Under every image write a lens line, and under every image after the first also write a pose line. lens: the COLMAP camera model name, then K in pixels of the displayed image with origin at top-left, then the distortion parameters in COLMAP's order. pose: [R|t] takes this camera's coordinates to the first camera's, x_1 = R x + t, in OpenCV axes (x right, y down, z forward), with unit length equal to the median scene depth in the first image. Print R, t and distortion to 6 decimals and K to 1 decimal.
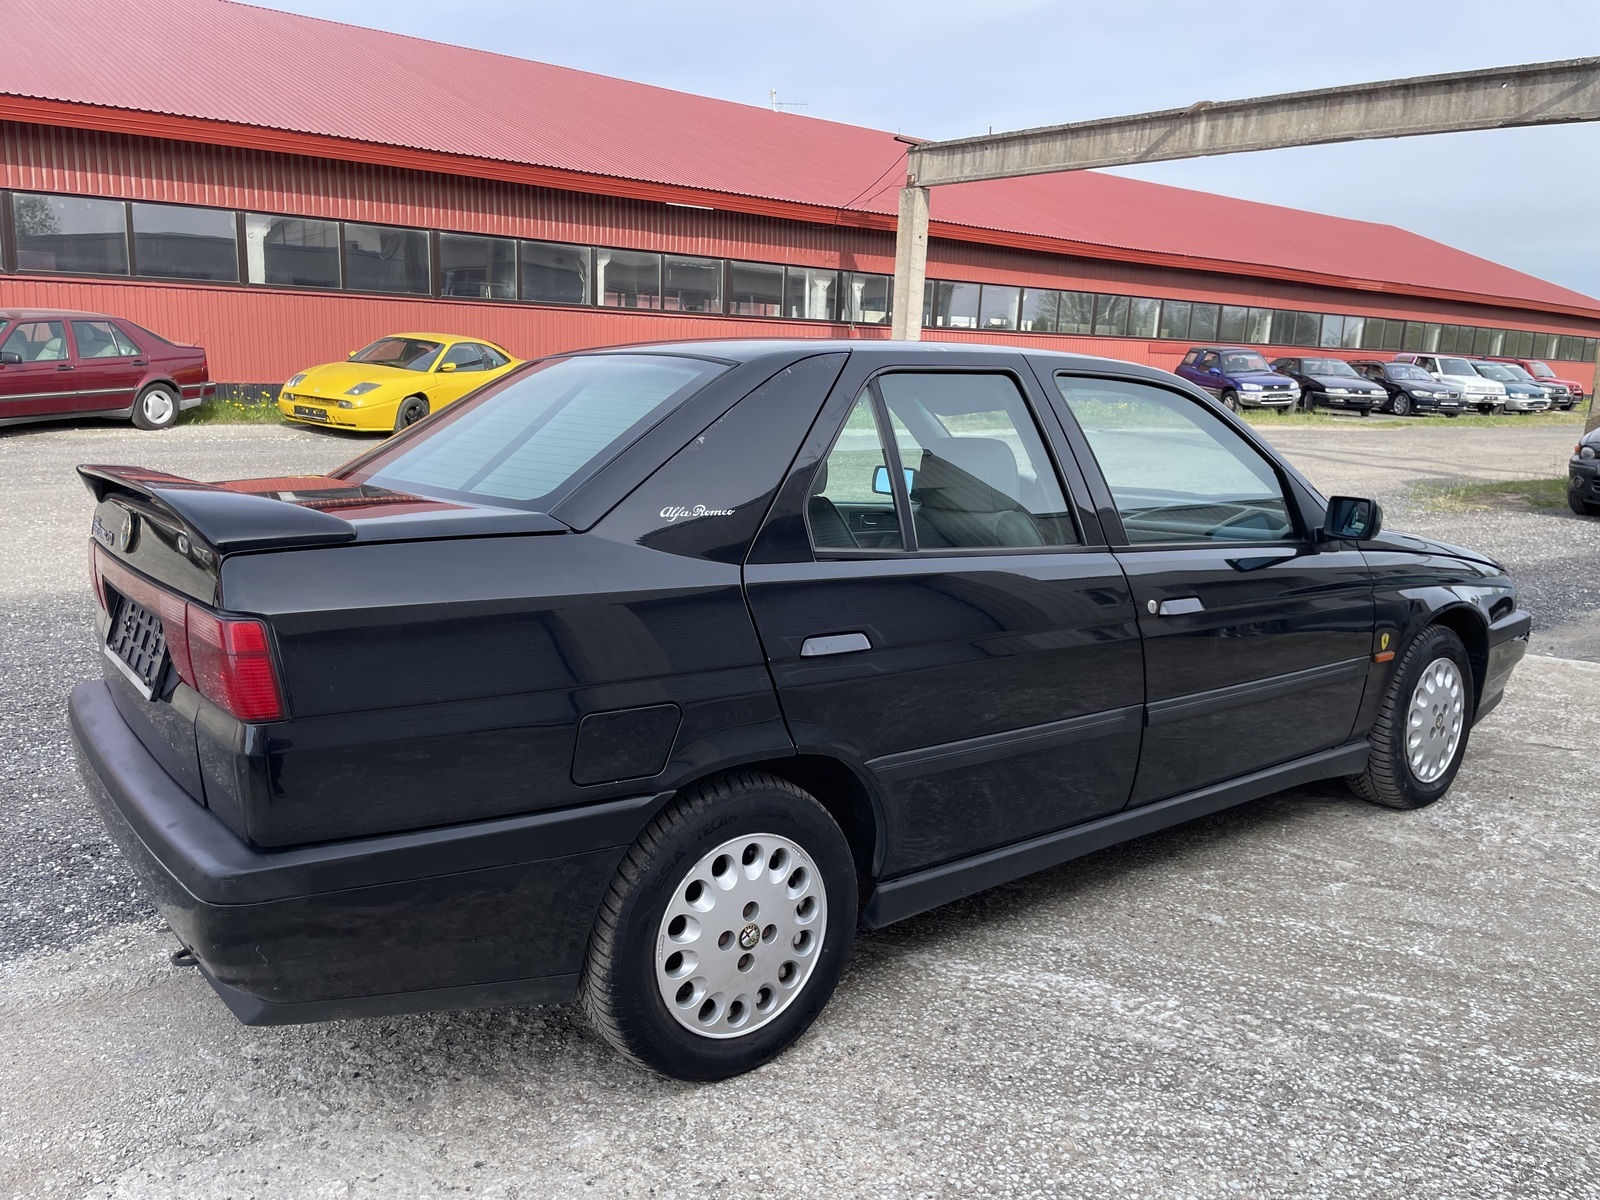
lens RADIAL K [[1219.2, 0, 800.0], [0, 1219.2, 600.0], [0, 0, 1]] dist [0.101740, -0.134526]
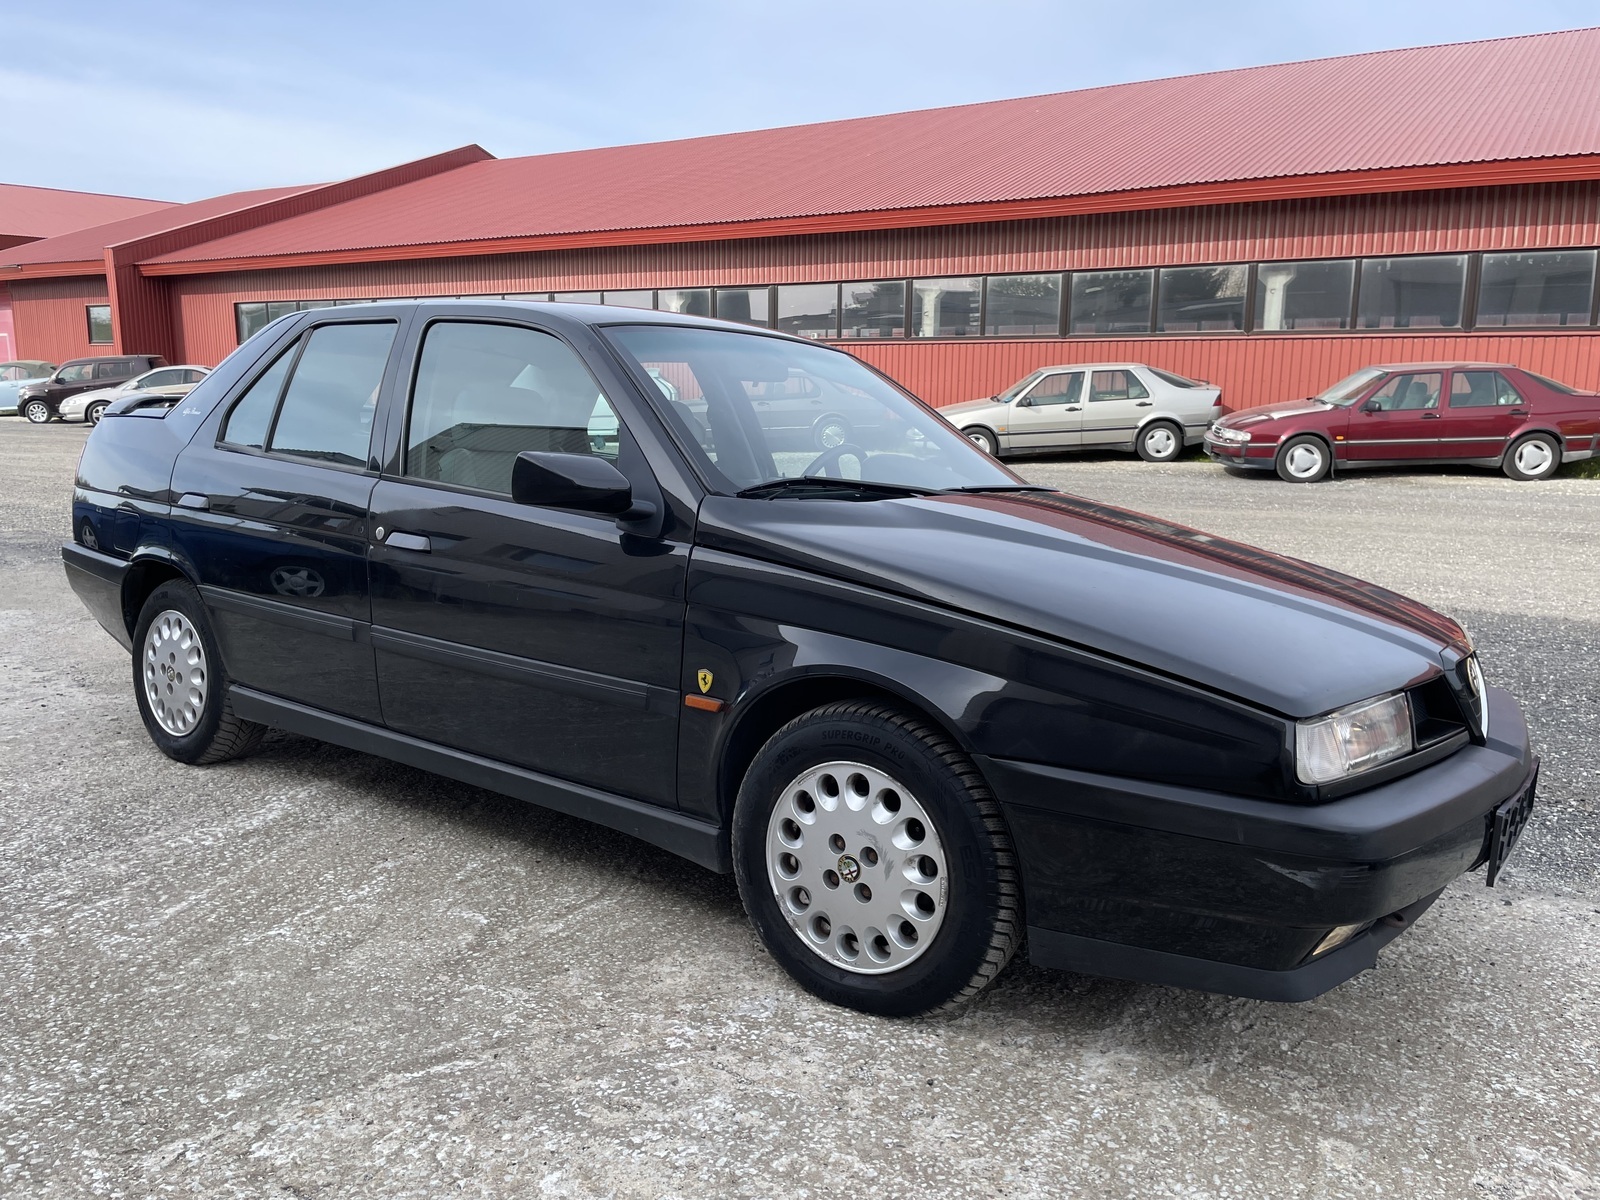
lens RADIAL K [[1219.2, 0, 800.0], [0, 1219.2, 600.0], [0, 0, 1]] dist [0.101740, -0.134526]
pose [[0.266594, 0.135493, -0.954238, 0.196315], [-0.193152, 0.977495, 0.084833, -0.013708], [0.944256, 0.161697, 0.286765, 0.147167]]
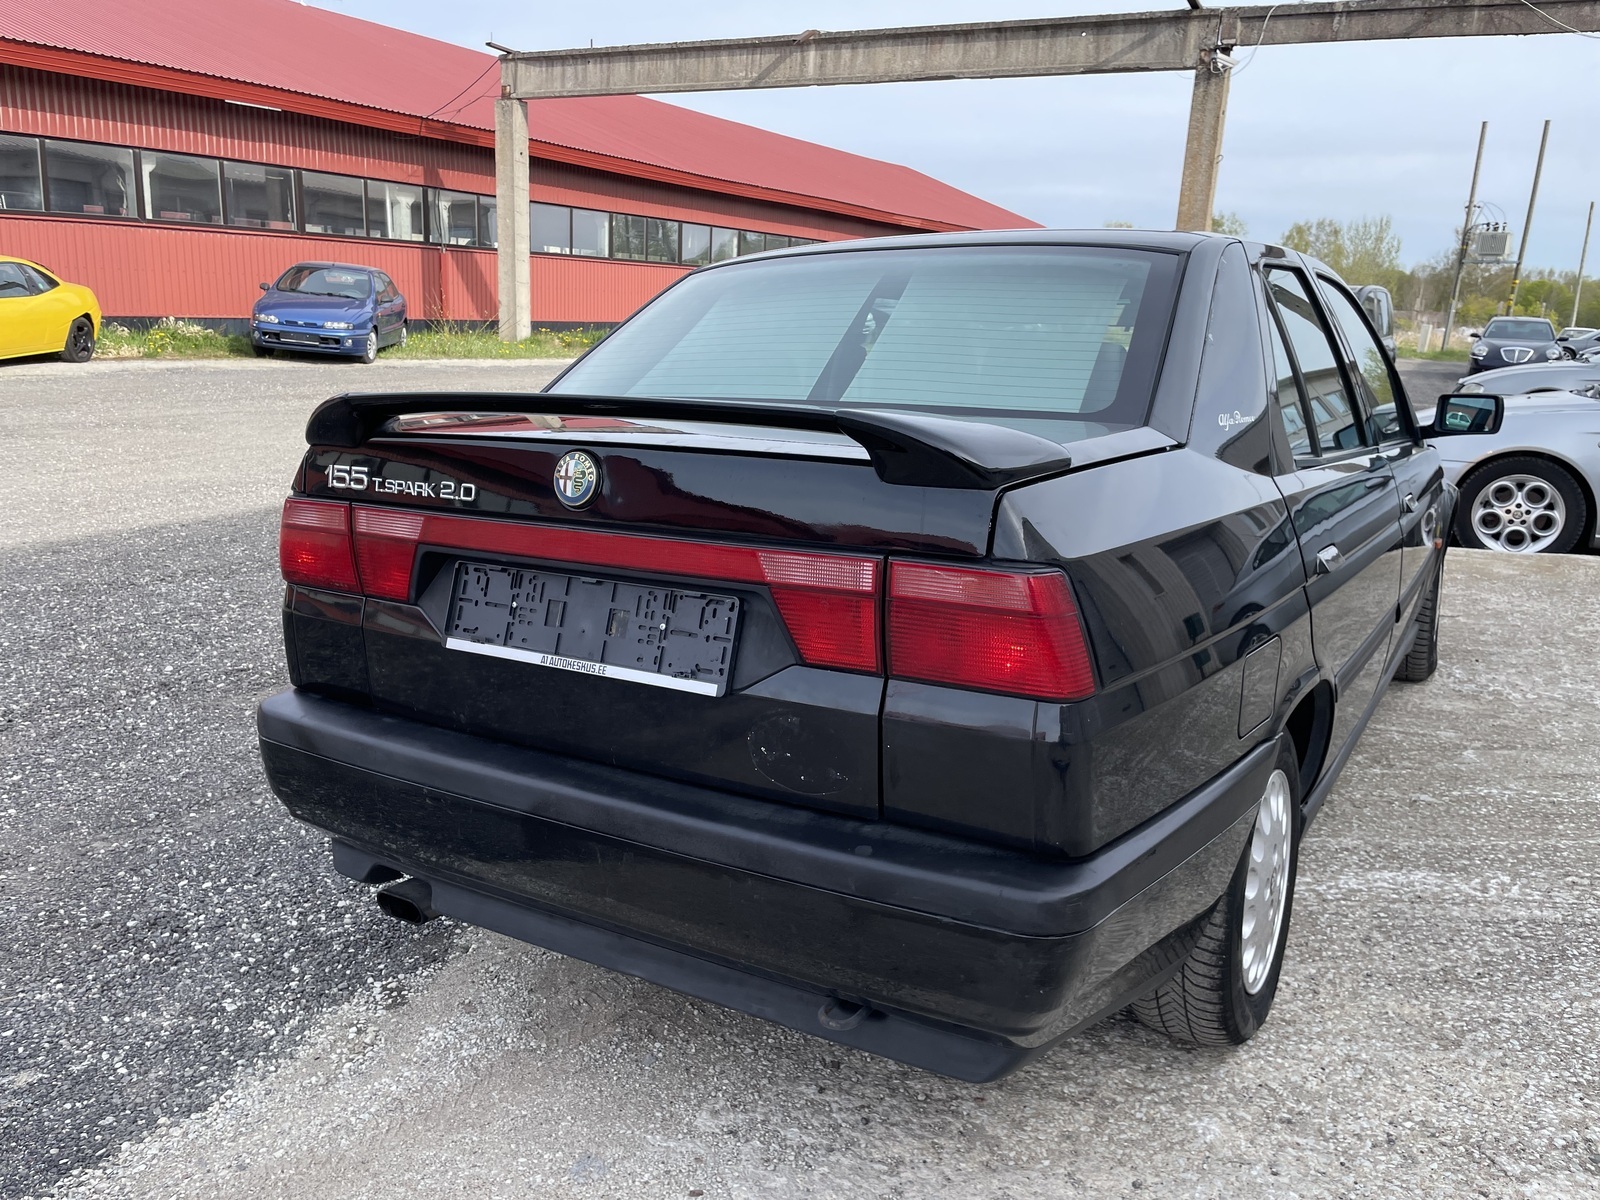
lens RADIAL K [[1232.4, 0, 800.0], [0, 1232.4, 600.0], [0, 0, 1]] dist [0.081913, -0.114478]
pose [[0.932465, -0.086984, 0.350631, -0.077196], [0.069000, 0.995595, 0.063486, -0.002245], [-0.354609, -0.035005, 0.934359, 0.029264]]
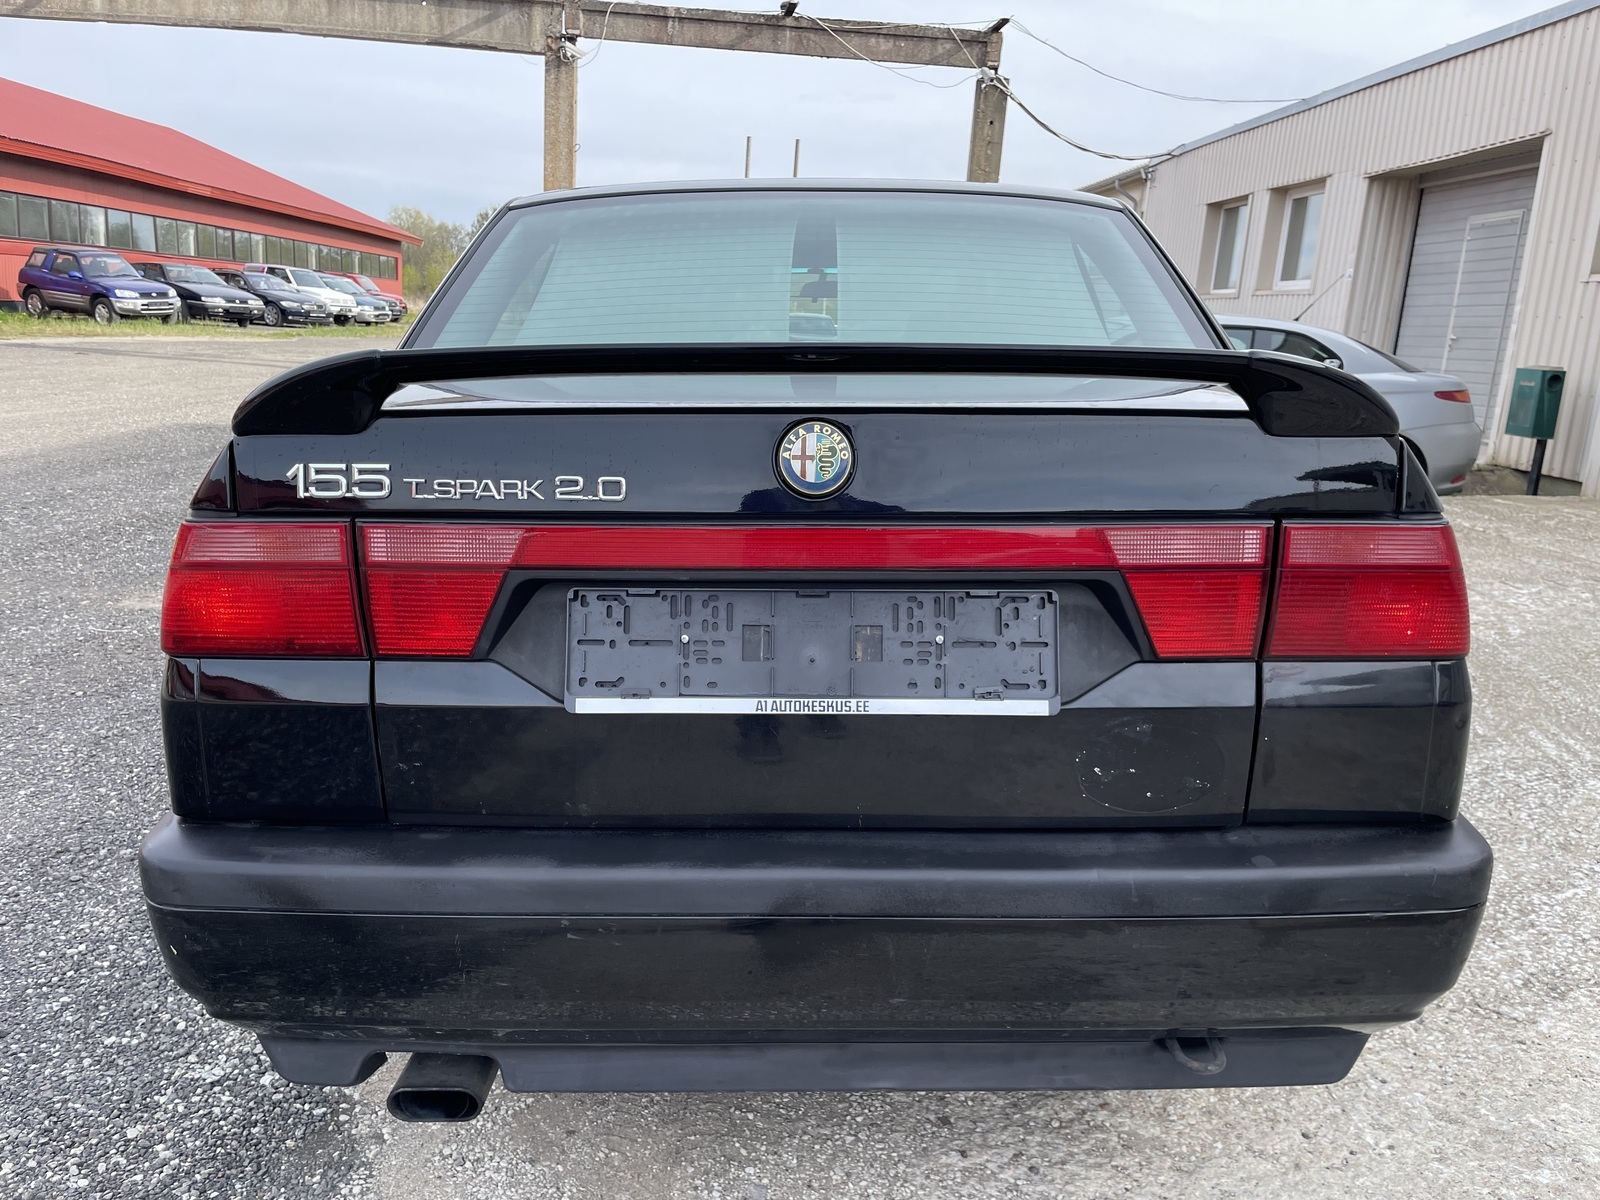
lens RADIAL K [[1219.2, 0, 800.0], [0, 1219.2, 600.0], [0, 0, 1]] dist [0.101740, -0.134526]
pose [[0.601809, -0.181236, 0.777804, -0.119509], [0.129783, 0.983158, 0.128669, -0.008347], [-0.788024, 0.023511, 0.615195, 0.087462]]
